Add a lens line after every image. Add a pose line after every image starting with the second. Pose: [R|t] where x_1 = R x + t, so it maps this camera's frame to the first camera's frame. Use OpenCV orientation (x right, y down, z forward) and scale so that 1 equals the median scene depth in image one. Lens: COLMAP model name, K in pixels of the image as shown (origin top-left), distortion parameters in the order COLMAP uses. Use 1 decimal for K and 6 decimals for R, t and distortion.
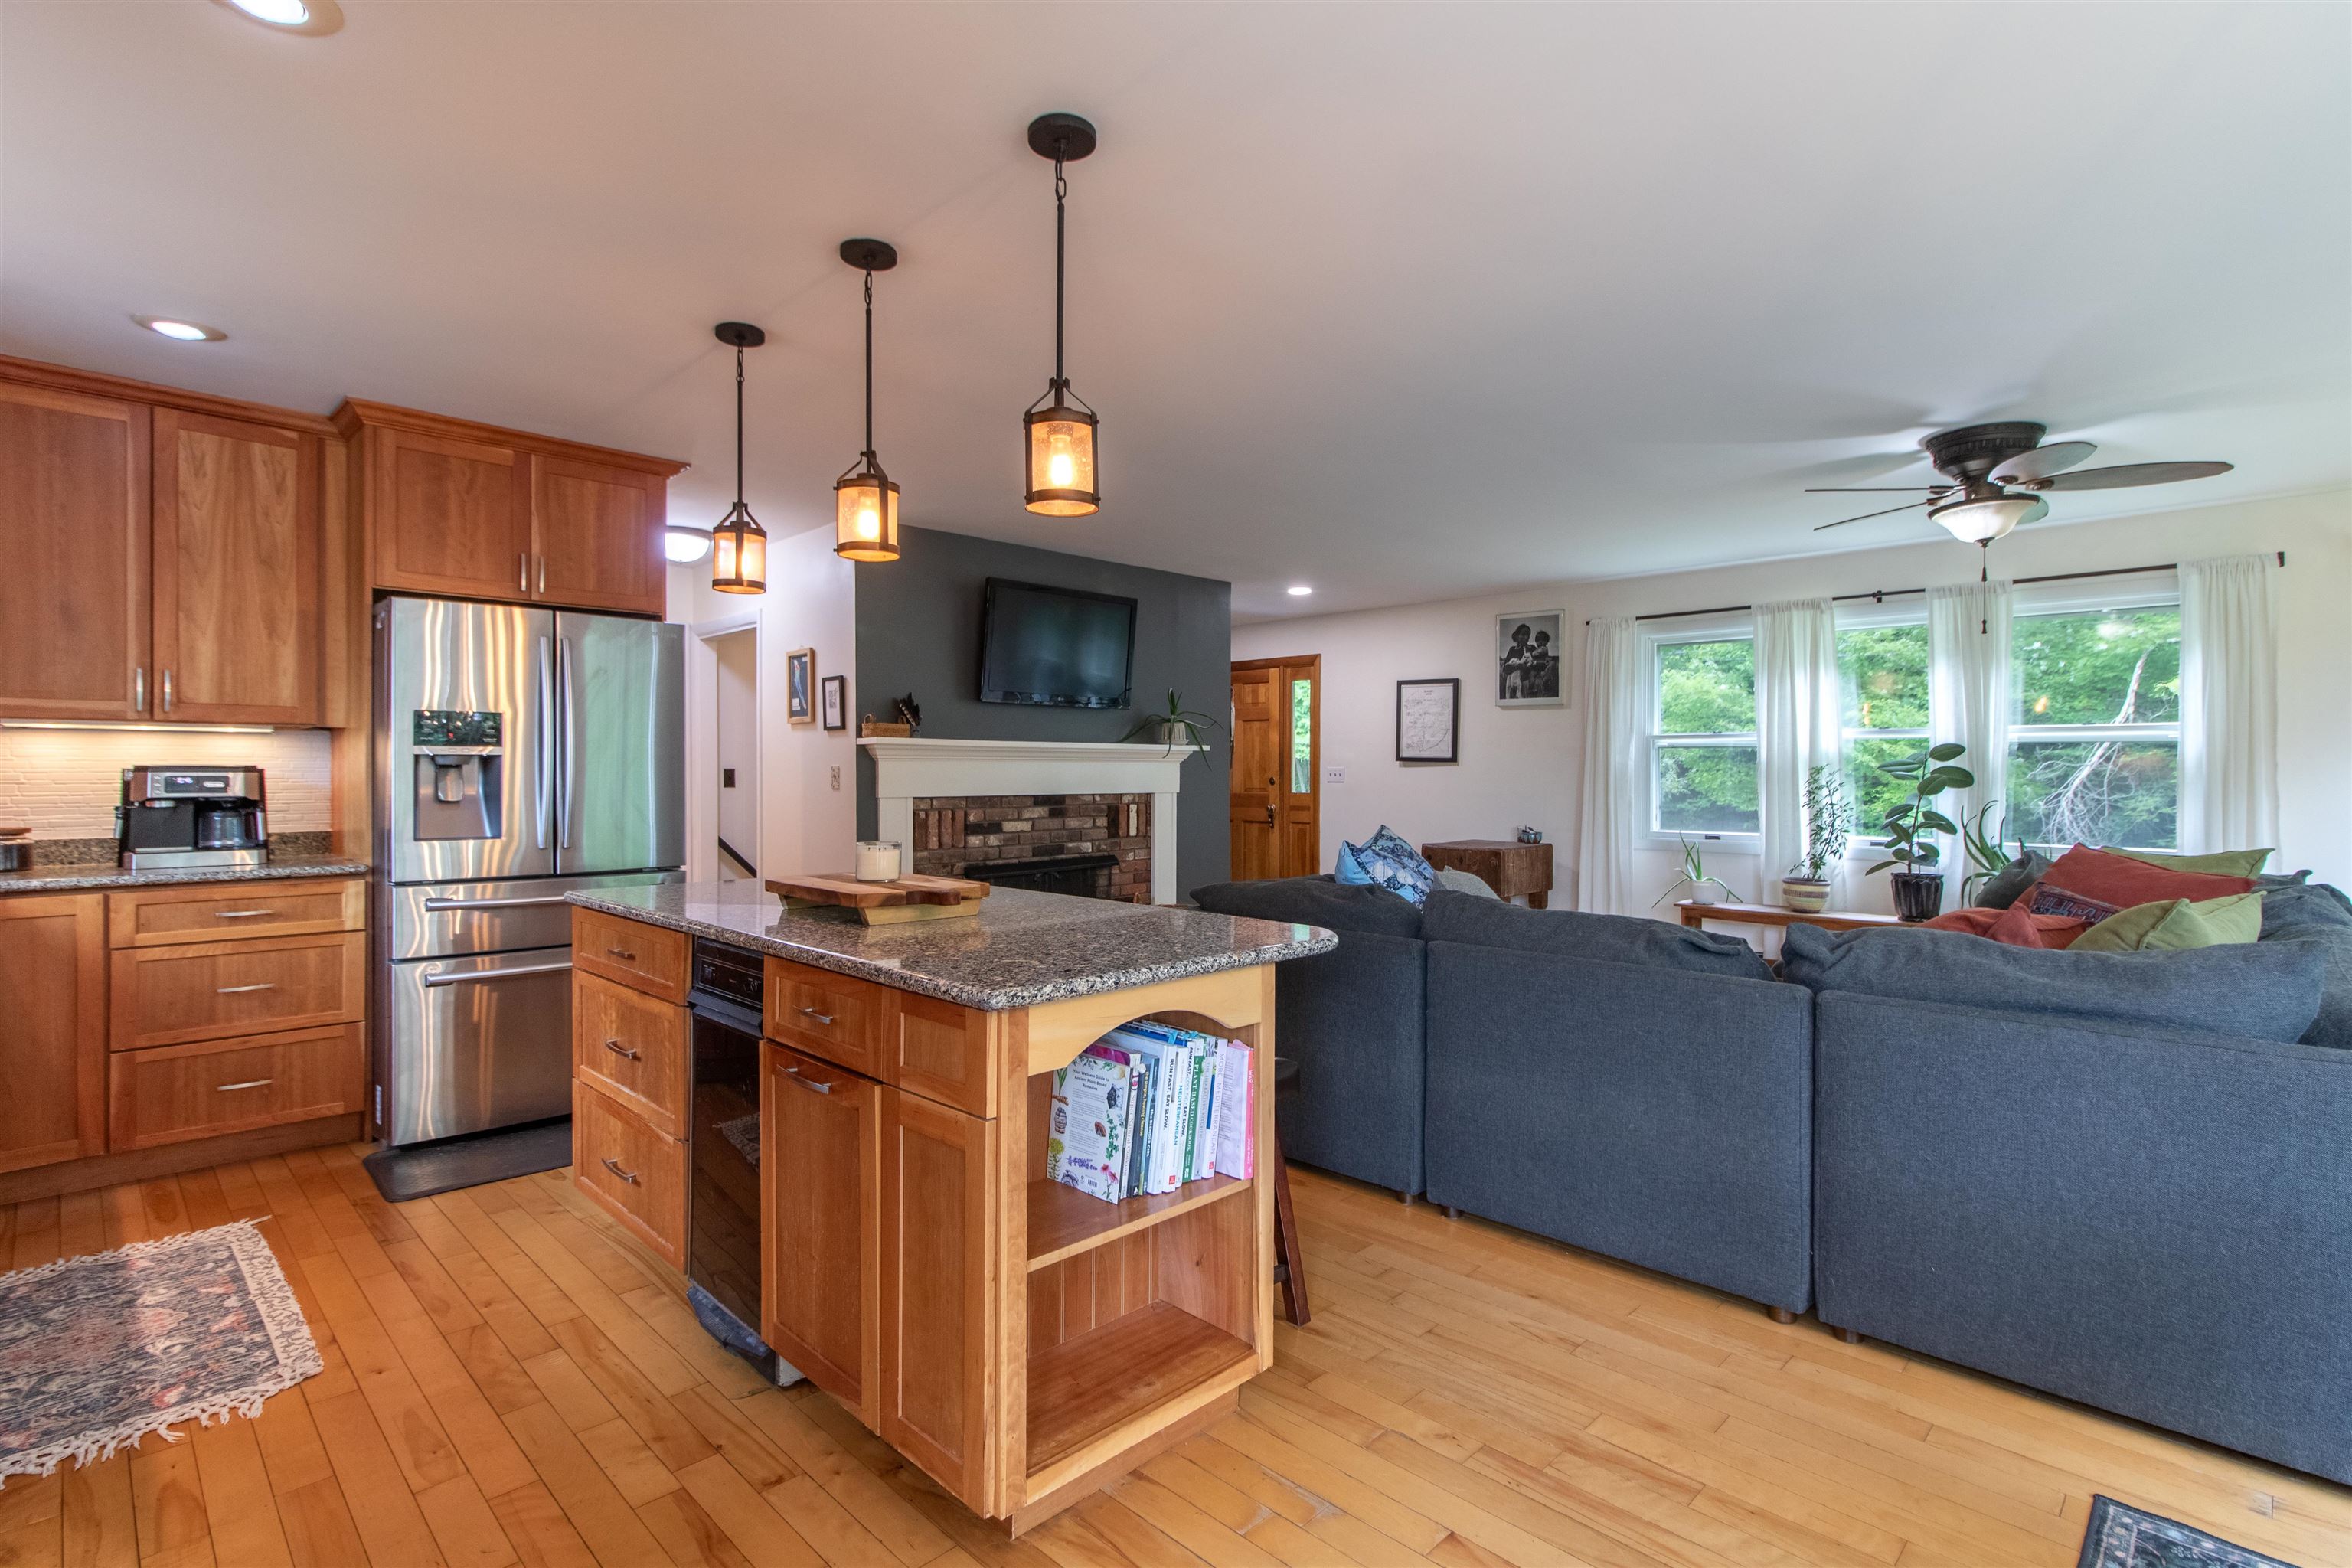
lens RADIAL K [[1114.8, 0, 1183.3], [0, 1114.8, 774.3], [0, 0, 1]] dist [0.000530, 0.001908]
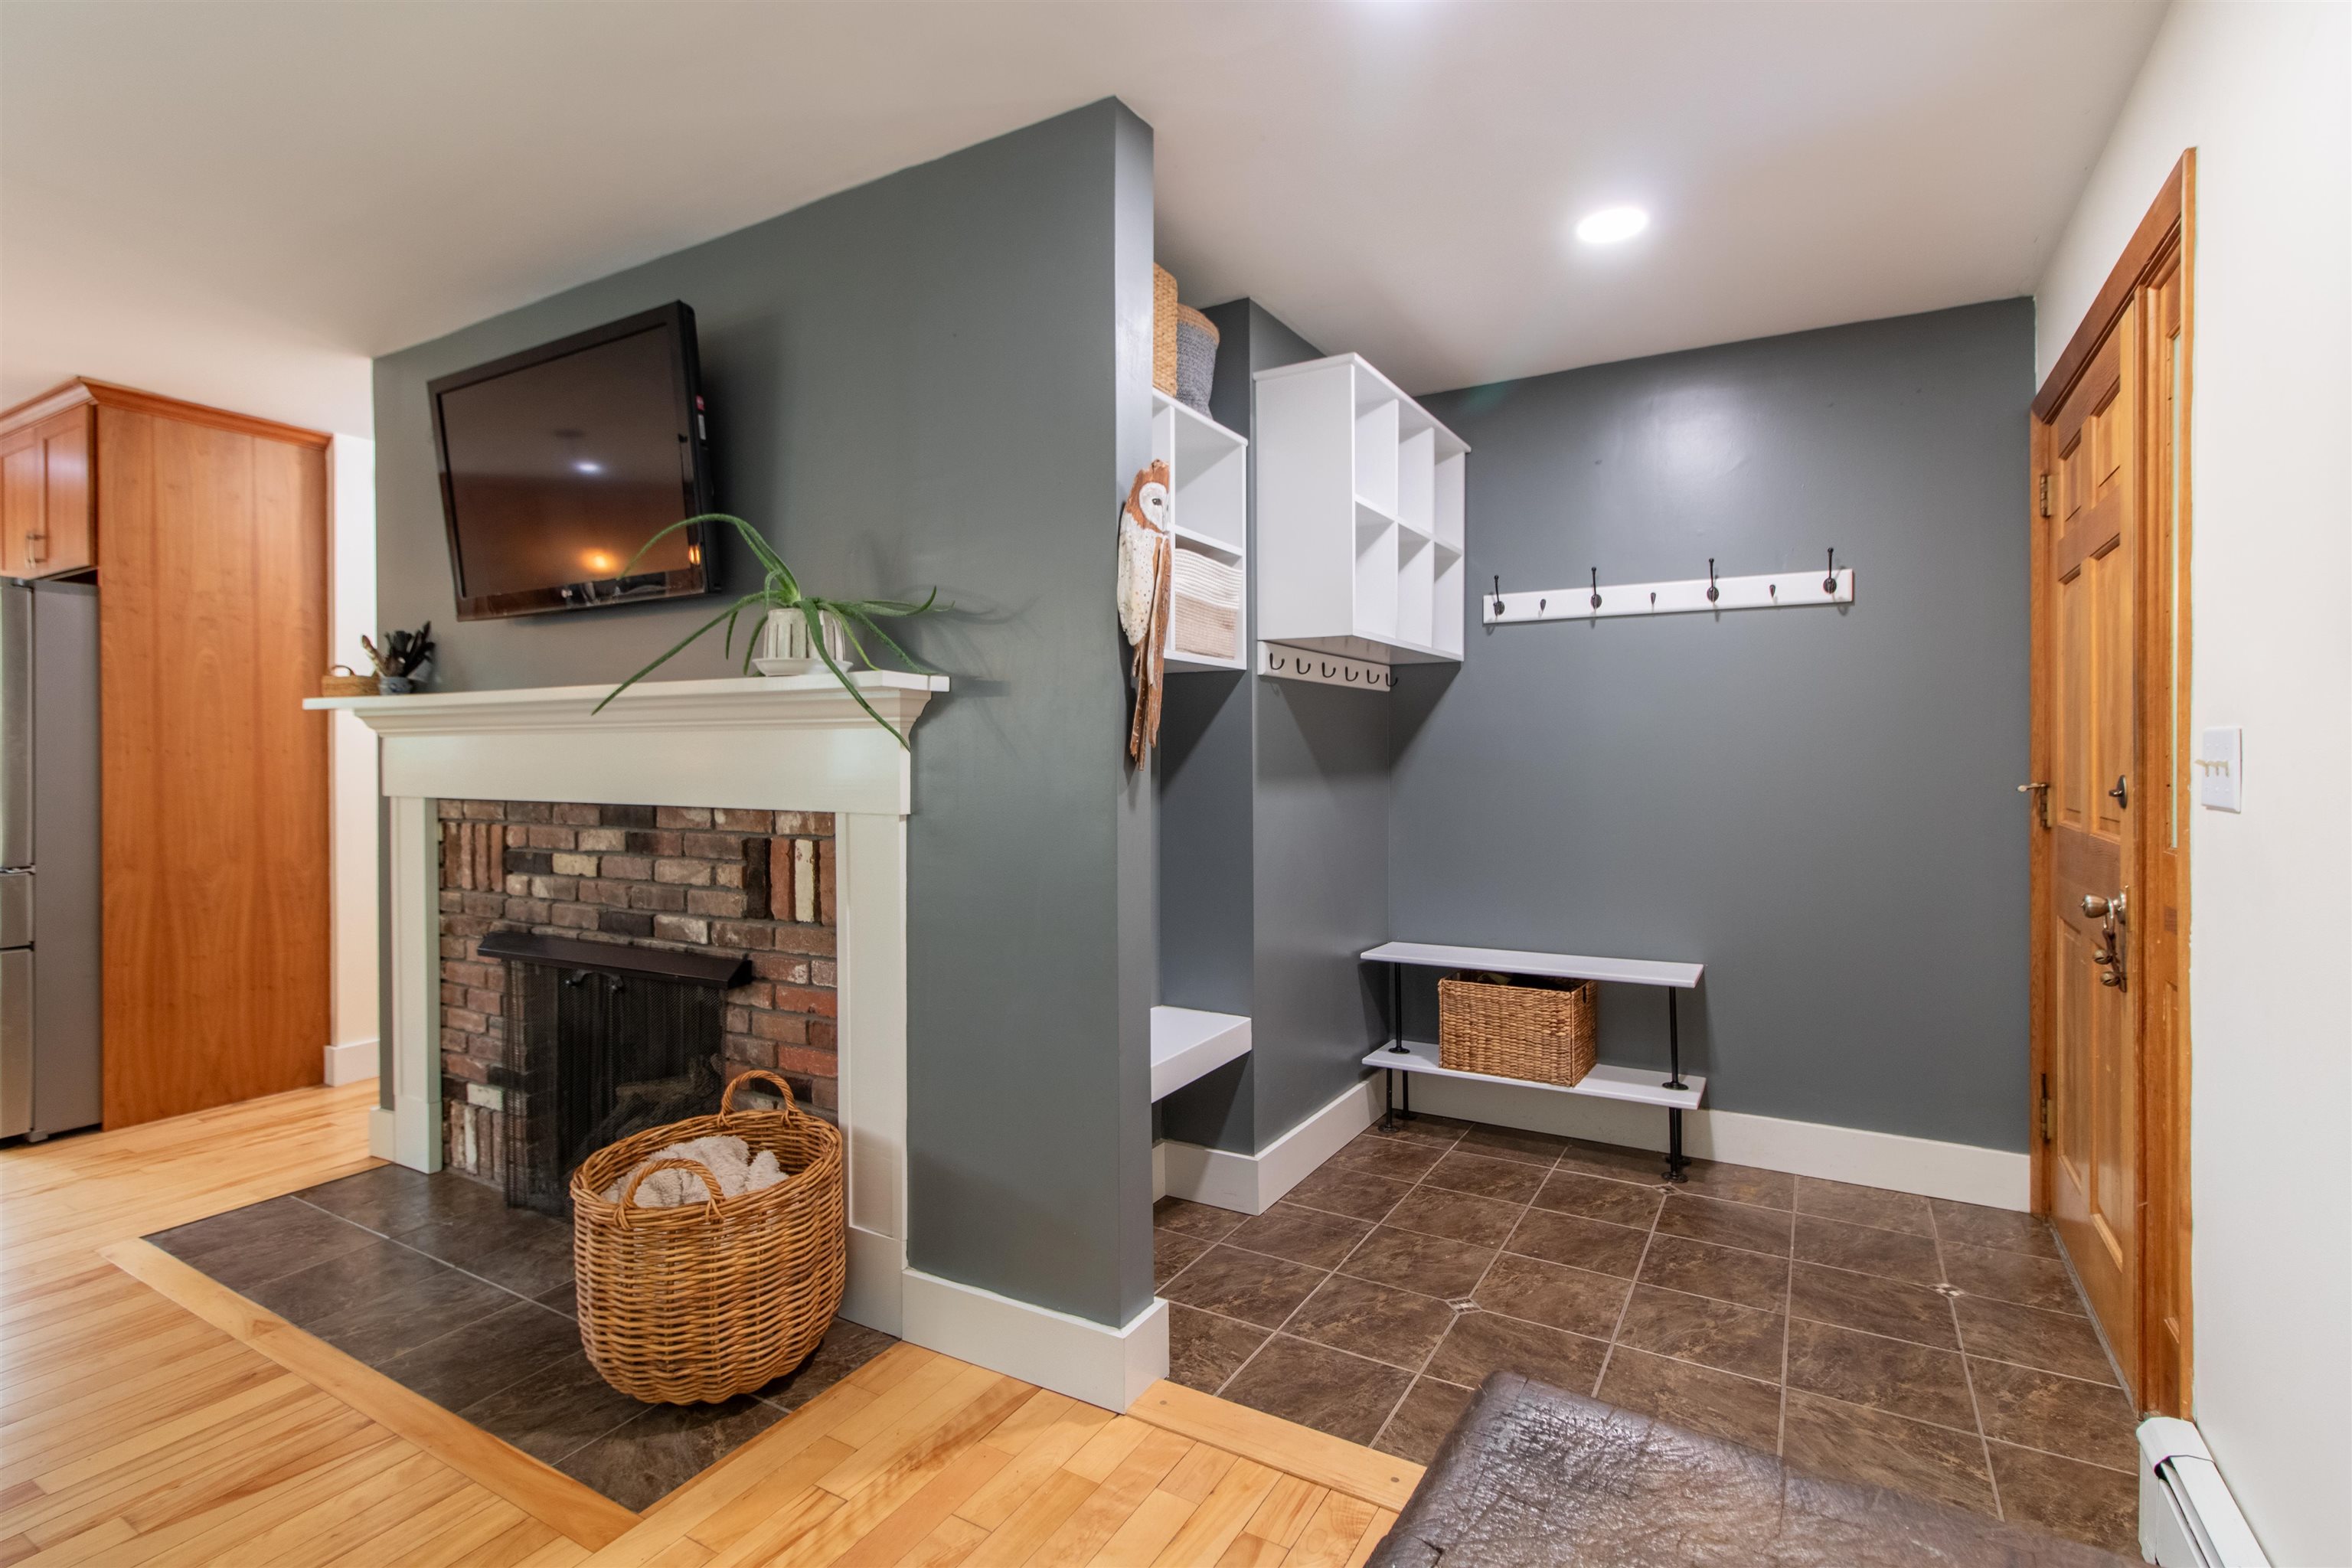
lens RADIAL K [[1114.8, 0, 1158.0], [0, 1114.8, 767.0], [0, 0, 1]] dist [0.000530, 0.001908]
pose [[0.241560, 0.010968, -0.970324, 0.385763], [-0.002025, 0.999940, 0.010798, -0.002518], [0.970384, -0.000643, 0.241568, 1.112256]]
